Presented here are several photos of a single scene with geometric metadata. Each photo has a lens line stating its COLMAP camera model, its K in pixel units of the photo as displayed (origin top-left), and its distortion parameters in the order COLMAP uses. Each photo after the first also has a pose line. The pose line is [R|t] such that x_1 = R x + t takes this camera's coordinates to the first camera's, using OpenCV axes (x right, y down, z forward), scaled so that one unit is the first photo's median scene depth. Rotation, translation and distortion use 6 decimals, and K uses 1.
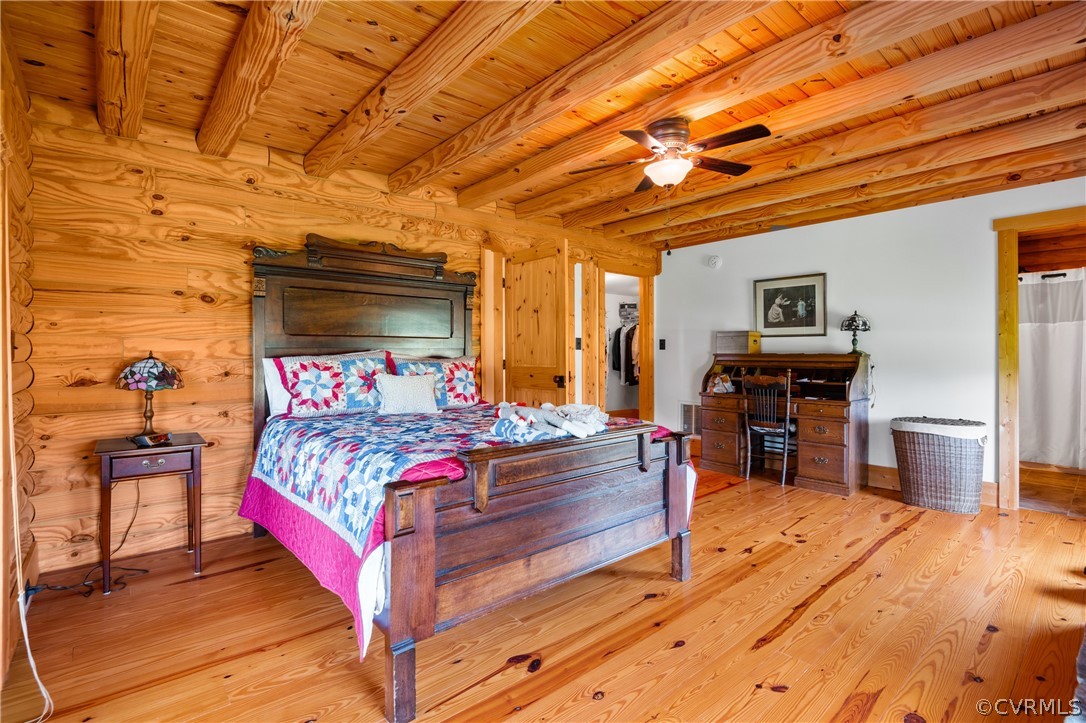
lens RADIAL K [[497.4, 0, 547.9], [0, 497.4, 354.7], [0, 0, 1]] dist [0.014387, -0.016624]
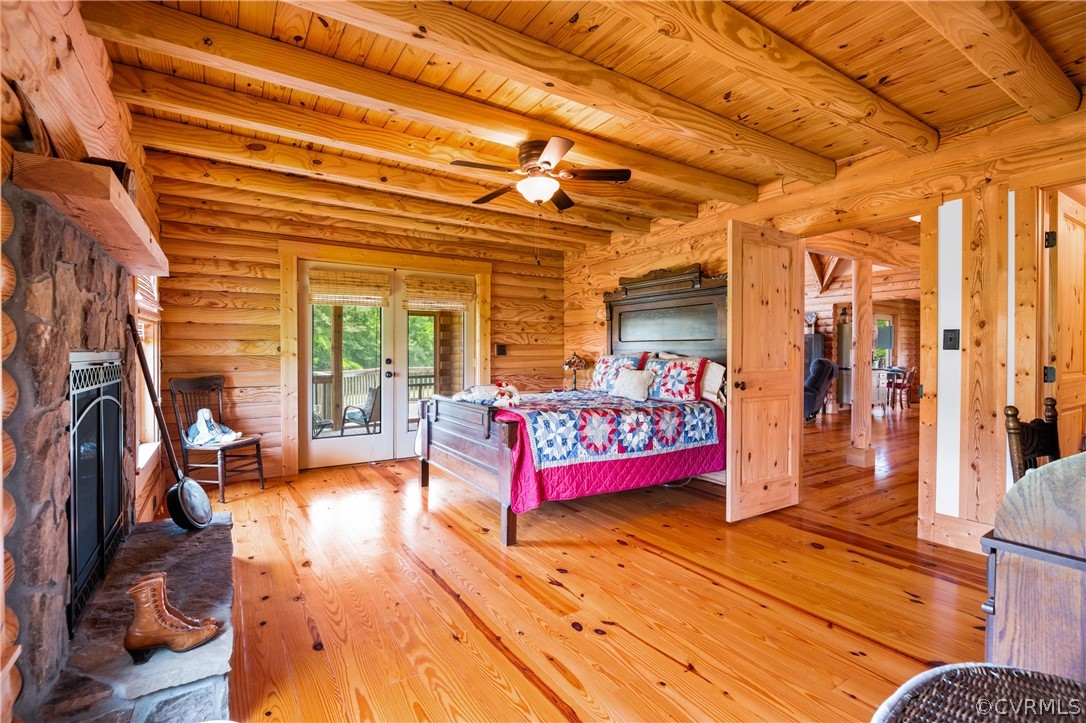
lens RADIAL K [[497.4, 0, 547.9], [0, 497.4, 354.7], [0, 0, 1]] dist [0.014387, -0.016624]
pose [[-0.133990, 0.005440, -0.990968, 0.887158], [-0.007154, 0.999954, 0.006457, -0.005444], [0.990957, 0.007955, -0.133945, 0.776823]]
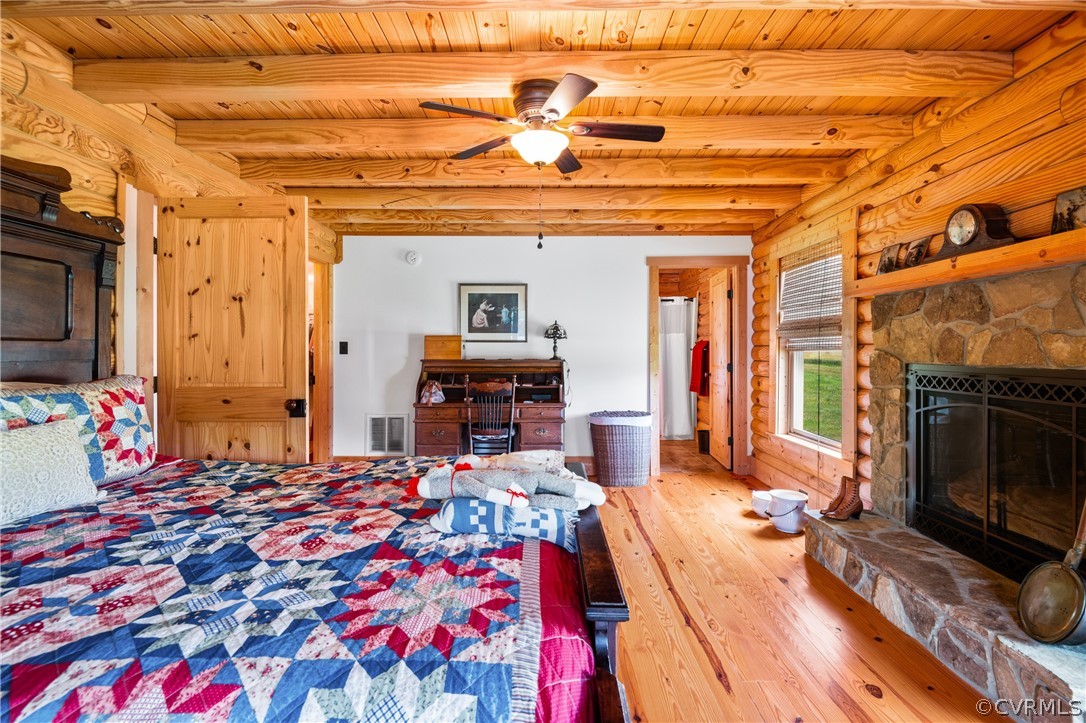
lens RADIAL K [[493.3, 0, 537.7], [0, 493.3, 350.1], [0, 0, 1]] dist [-0.001000, -0.005837]
pose [[0.674086, 0.000615, 0.738652, -0.236685], [0.002251, 0.999993, -0.002886, -0.020191], [-0.738649, 0.003608, 0.674080, 0.303804]]
